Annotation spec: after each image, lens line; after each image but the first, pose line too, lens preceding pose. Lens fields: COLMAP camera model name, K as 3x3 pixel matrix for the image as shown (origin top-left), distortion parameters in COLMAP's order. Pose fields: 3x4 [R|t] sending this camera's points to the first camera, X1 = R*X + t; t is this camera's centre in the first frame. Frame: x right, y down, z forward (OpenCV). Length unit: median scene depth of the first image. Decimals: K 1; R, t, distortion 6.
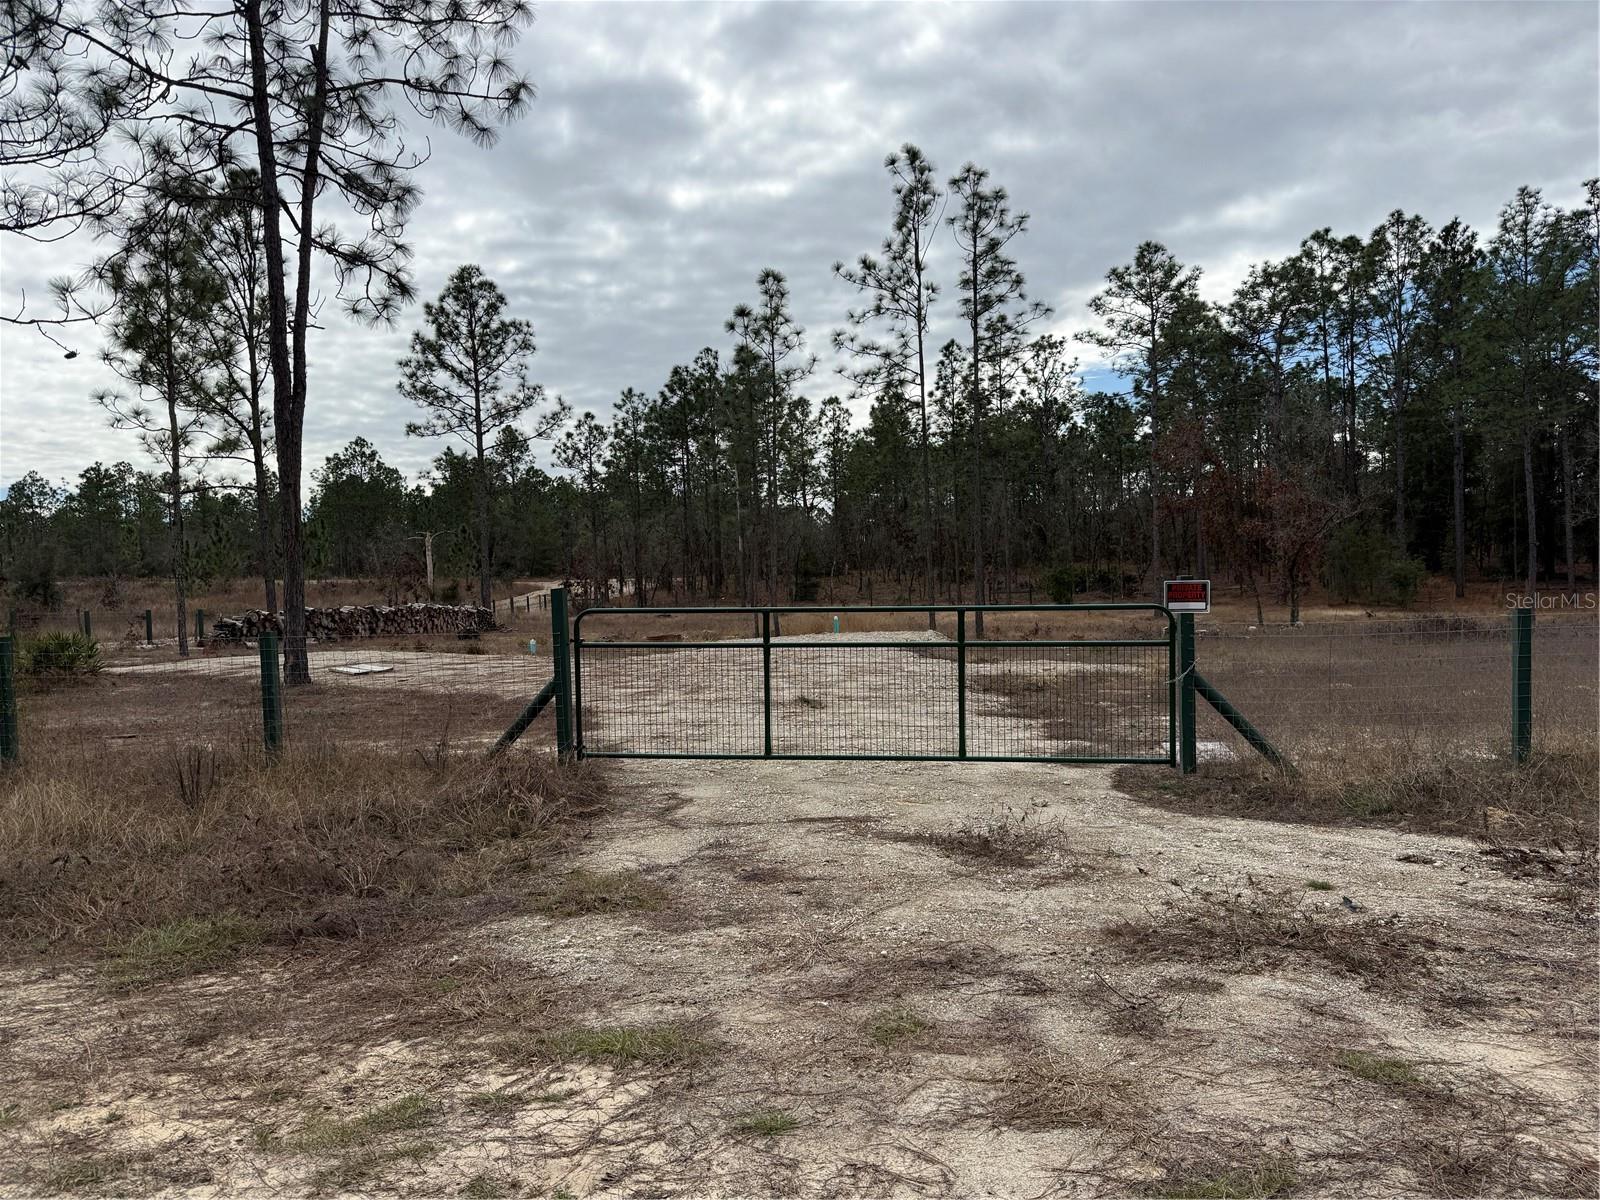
lens RADIAL K [[1135.5, 0, 804.0], [0, 1135.5, 609.6], [0, 0, 1]] dist [0.041426, -0.021431]
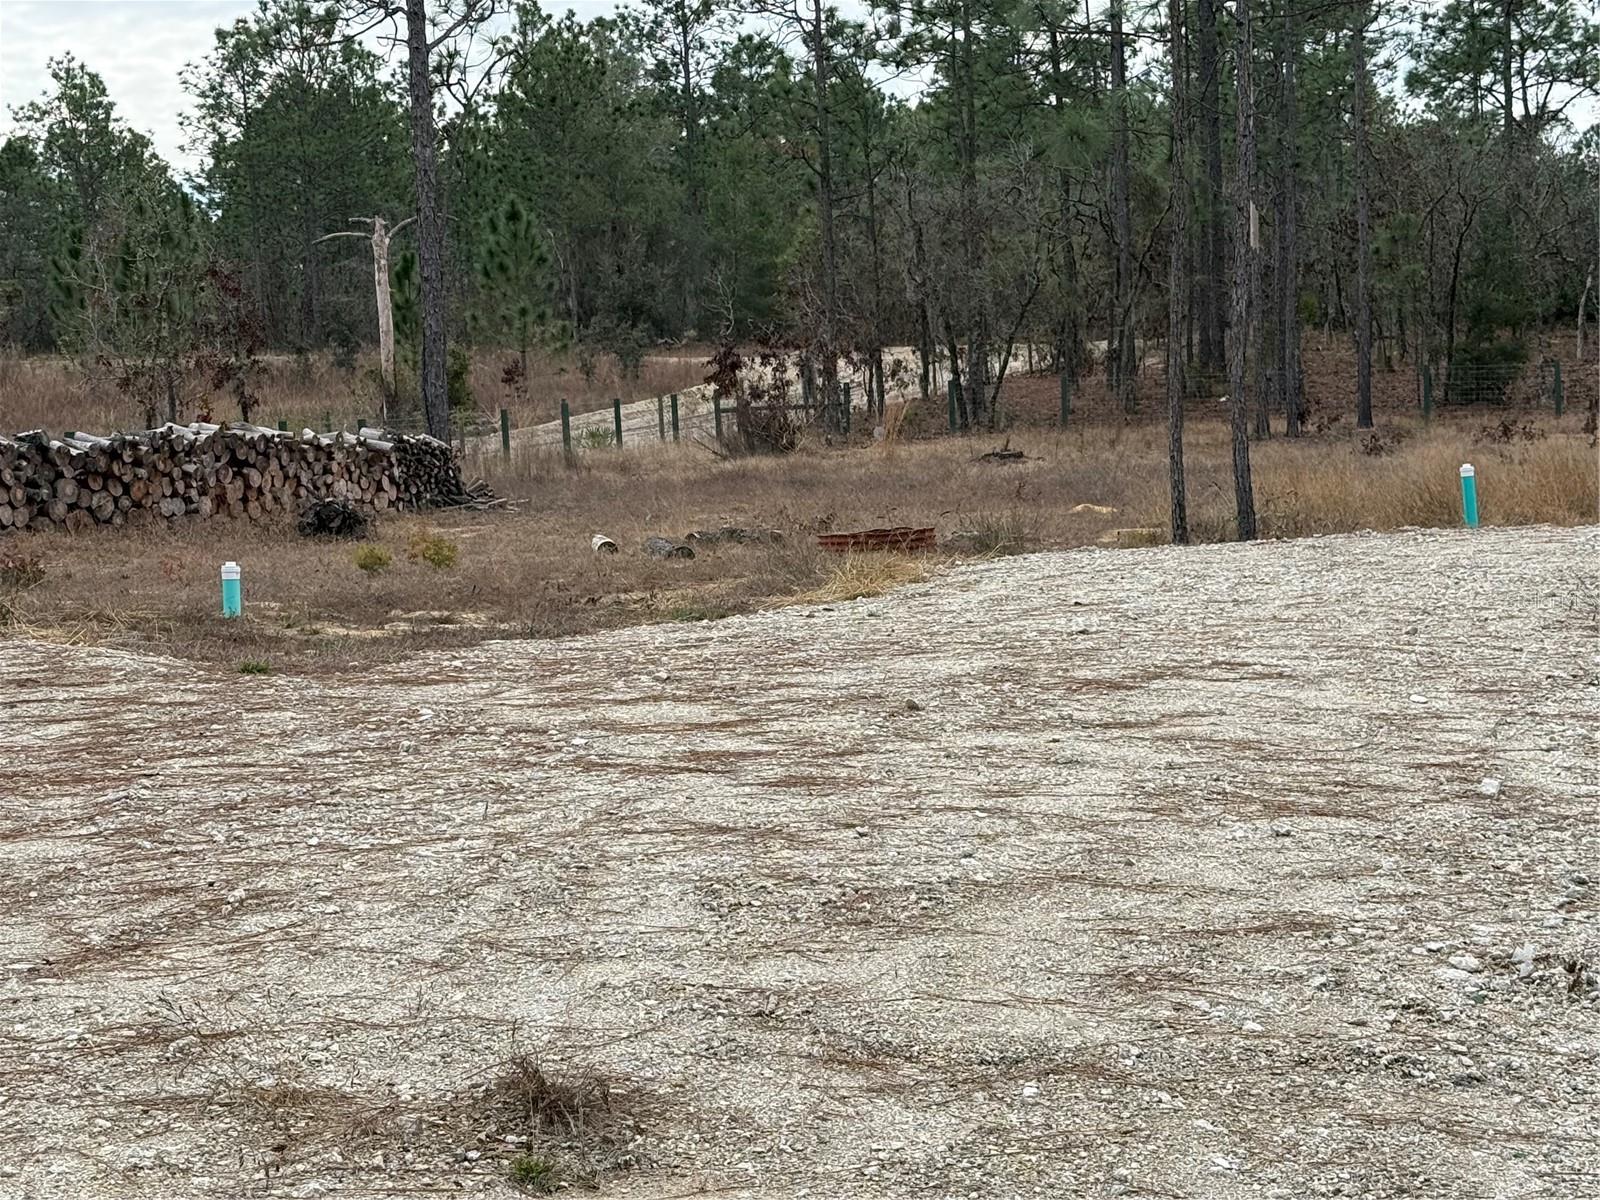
lens RADIAL K [[2962.8, 0, 806.8], [0, 2962.8, 598.1], [0, 0, 1]] dist [0.206127, 0.000000]
pose [[0.969473, 0.007896, -0.245070, 0.035252], [0.006155, 0.998383, 0.056518, -0.002409], [0.245120, -0.056301, 0.967857, 0.180006]]
